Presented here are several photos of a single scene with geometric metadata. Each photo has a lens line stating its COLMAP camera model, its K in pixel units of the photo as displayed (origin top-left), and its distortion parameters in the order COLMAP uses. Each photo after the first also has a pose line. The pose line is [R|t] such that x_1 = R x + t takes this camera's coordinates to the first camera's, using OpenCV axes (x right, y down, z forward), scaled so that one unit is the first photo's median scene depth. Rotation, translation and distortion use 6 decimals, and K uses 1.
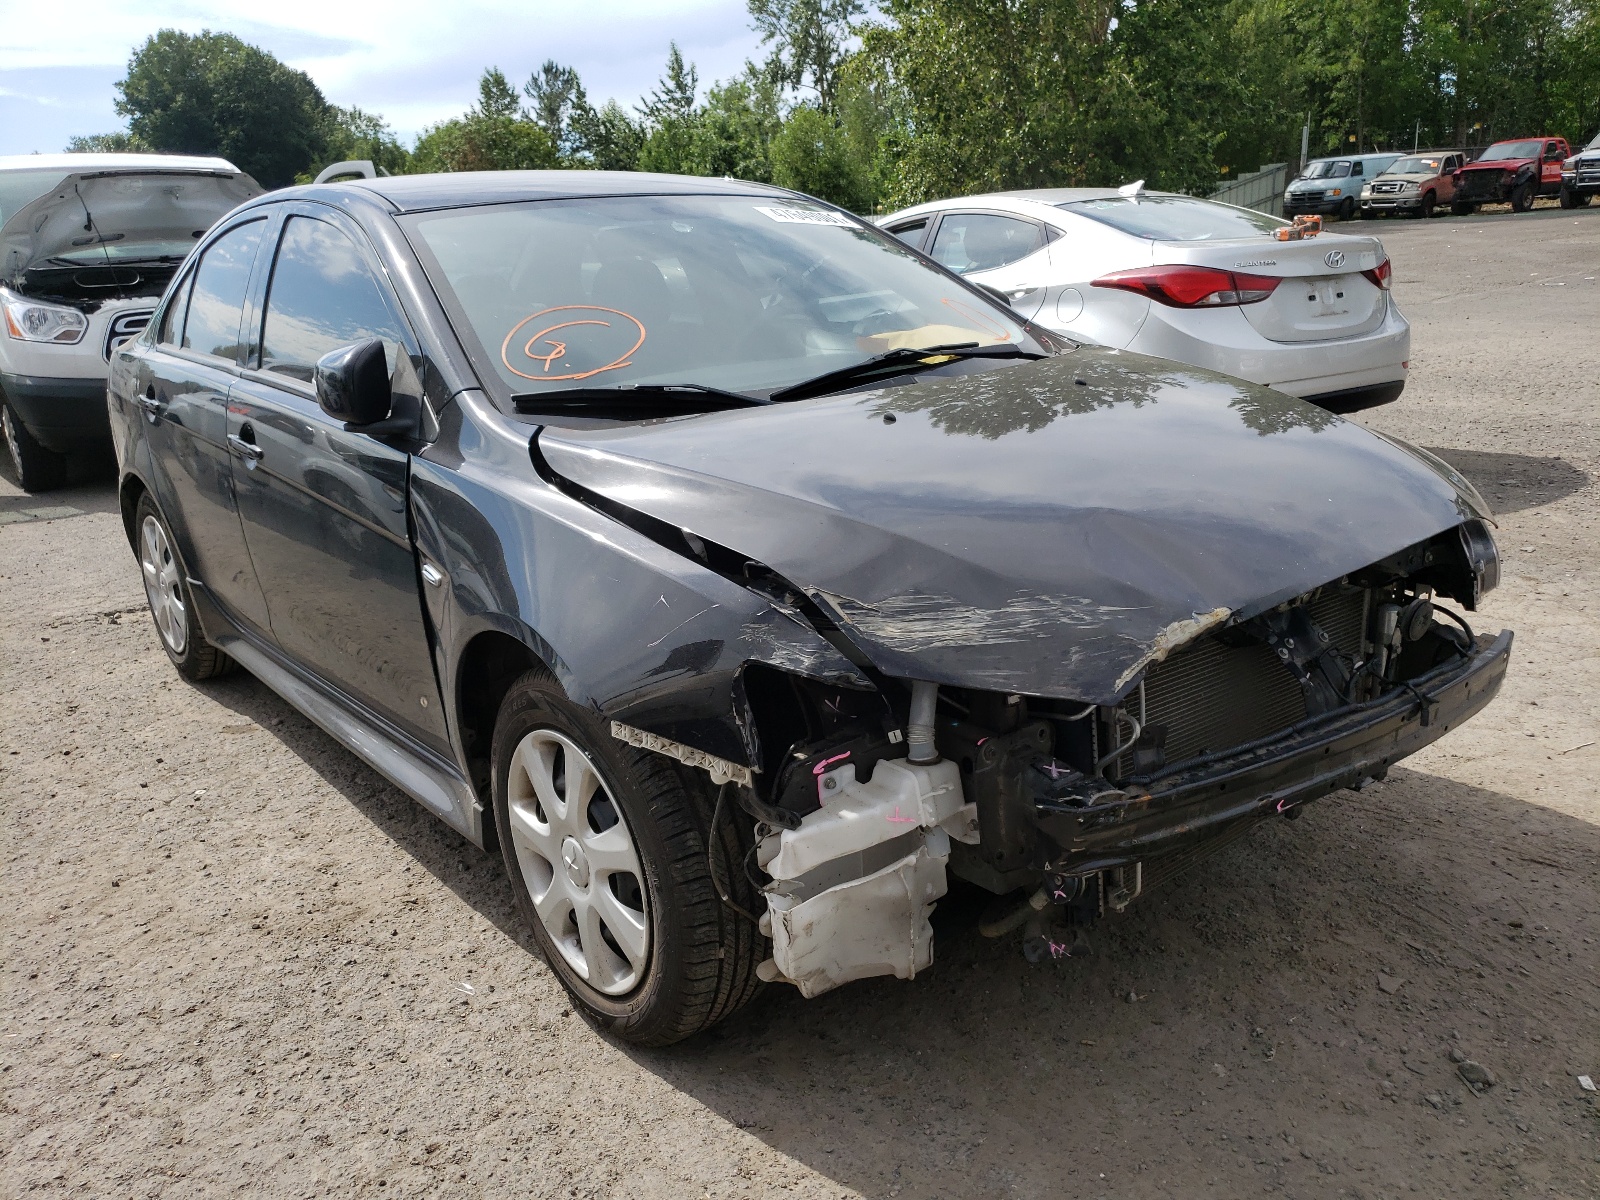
lens RADIAL K [[1303.6, 0, 800.8], [0, 1303.6, 651.3], [0, 0, 1]] dist [-0.005781, 0.045086]
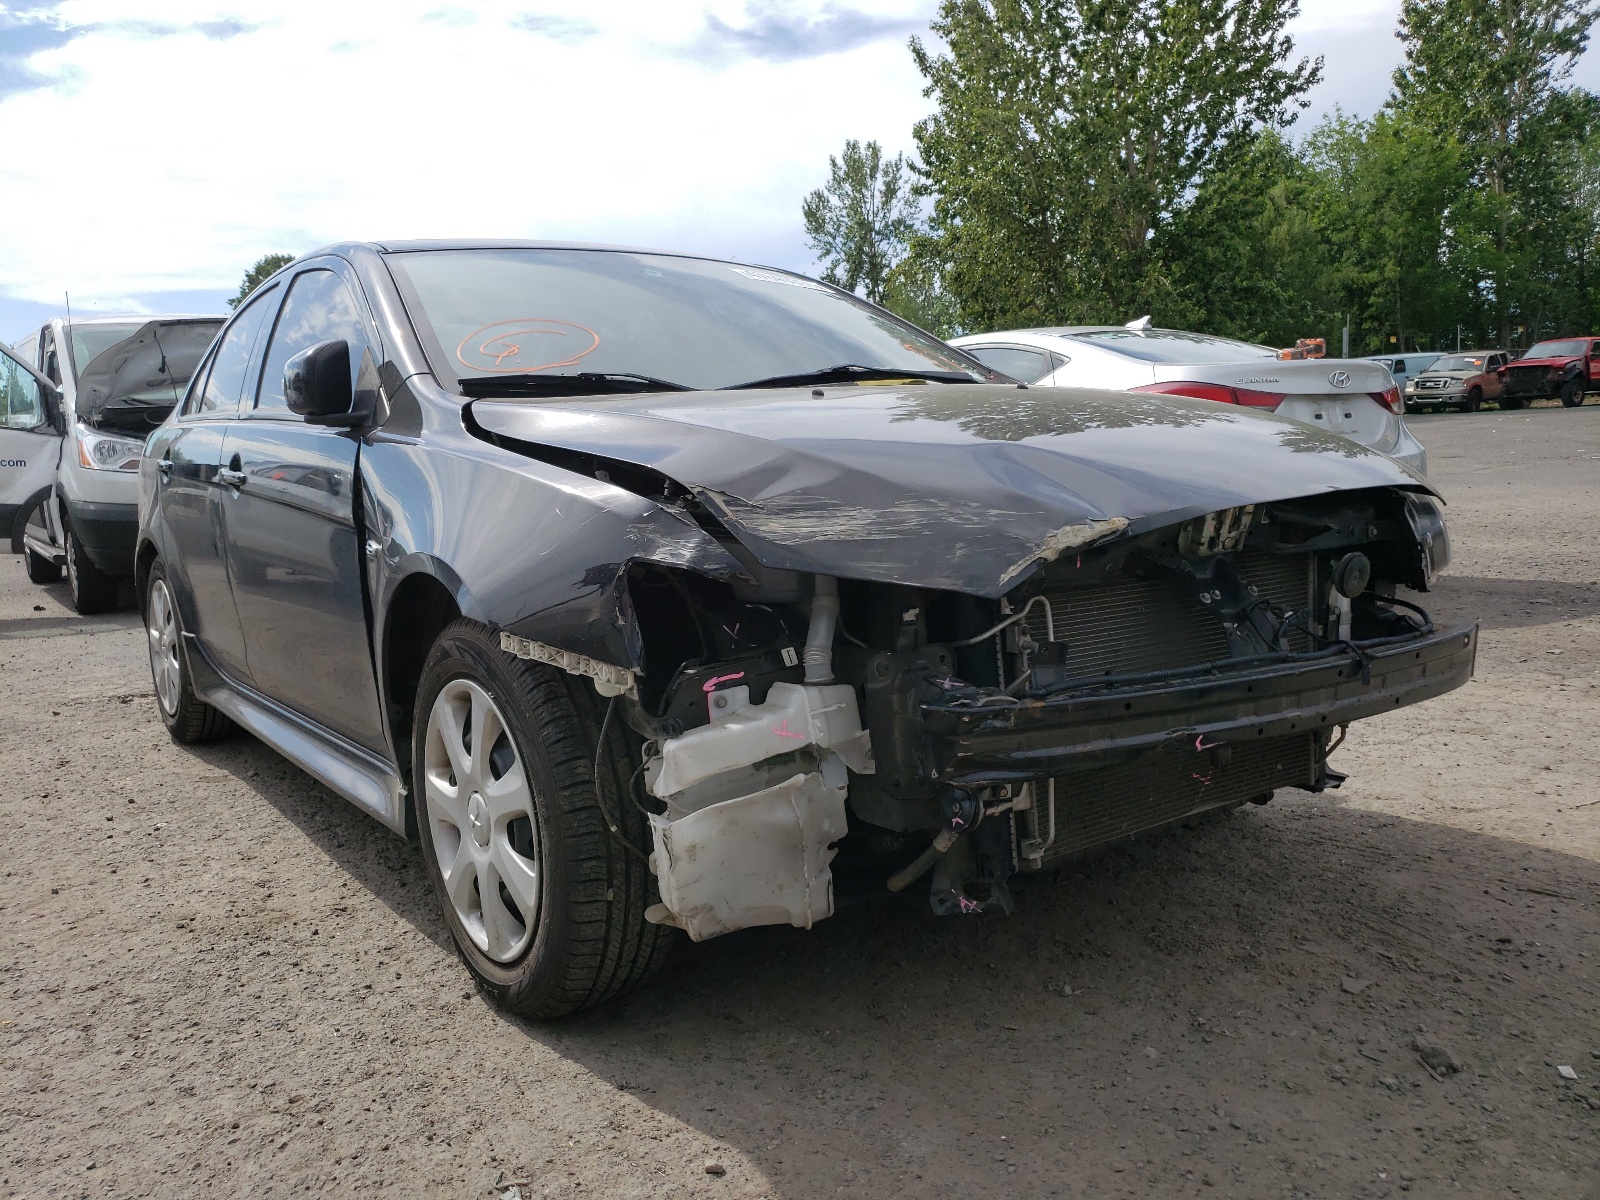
lens RADIAL K [[1307.5, 0, 755.5], [0, 1307.5, 599.7], [0, 0, 1]] dist [-0.000382, 0.036244]
pose [[0.997184, 0.015146, -0.073452, 0.098710], [-0.028353, 0.982843, -0.182251, 0.168415], [0.069432, 0.183821, 0.980505, 0.027805]]
